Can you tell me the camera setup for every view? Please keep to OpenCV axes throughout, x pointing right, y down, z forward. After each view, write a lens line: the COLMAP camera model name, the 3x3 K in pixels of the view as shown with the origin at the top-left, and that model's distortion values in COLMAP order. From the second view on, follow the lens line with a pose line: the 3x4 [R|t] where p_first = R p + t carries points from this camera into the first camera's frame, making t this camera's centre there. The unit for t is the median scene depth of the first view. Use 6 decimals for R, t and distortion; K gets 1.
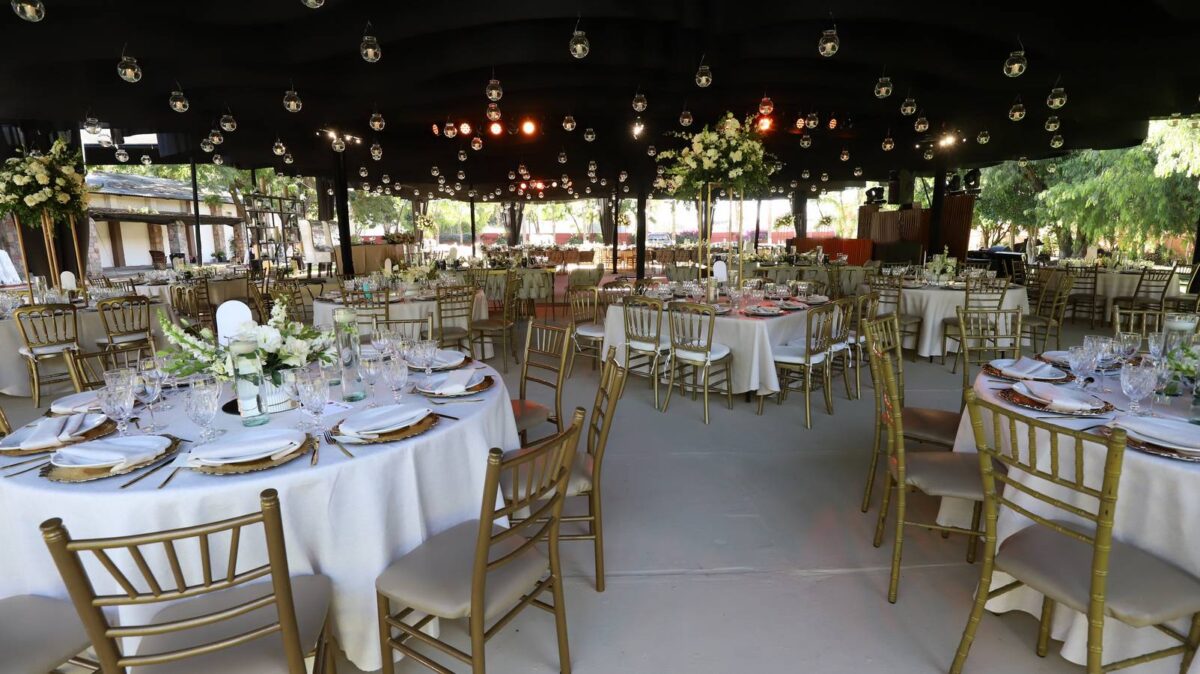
lens RADIAL K [[548.0, 0, 601.5], [0, 548.0, 340.1], [0, 0, 1]] dist [-0.026296, 0.001367]
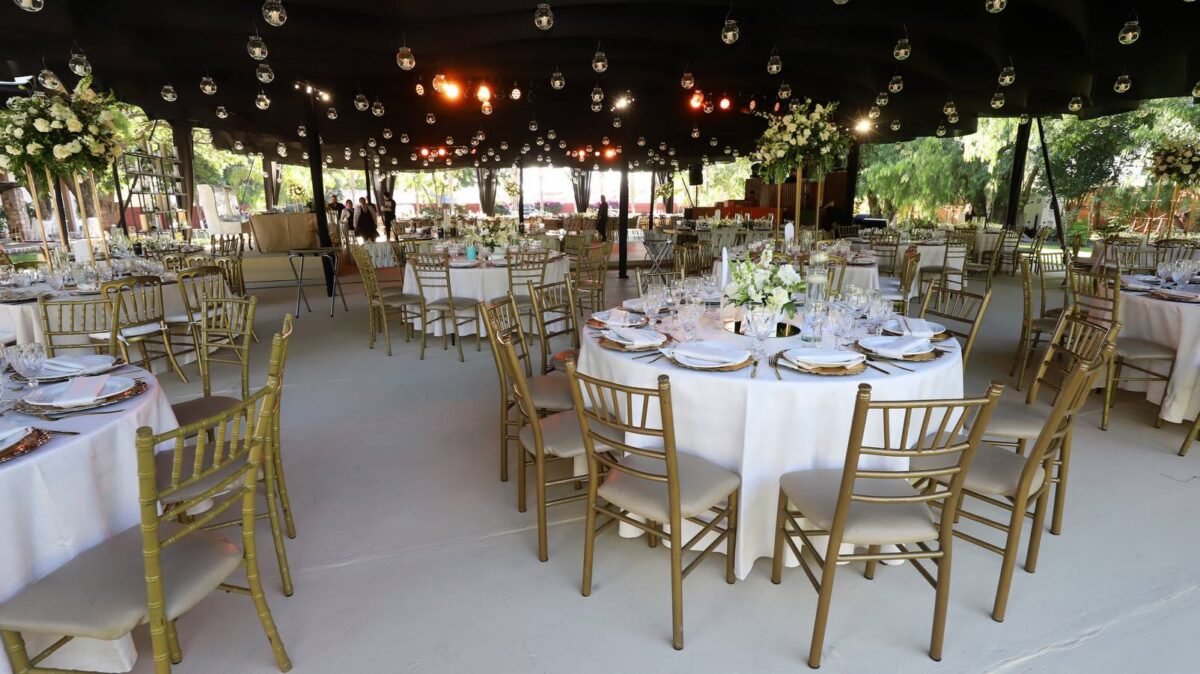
lens RADIAL K [[548.0, 0, 596.7], [0, 548.0, 331.8], [0, 0, 1]] dist [-0.026296, 0.001367]
pose [[0.955438, -0.061647, 0.288682, -0.541693], [0.051023, 0.997719, 0.044193, 0.016983], [-0.290748, -0.027494, 0.956405, -0.021035]]
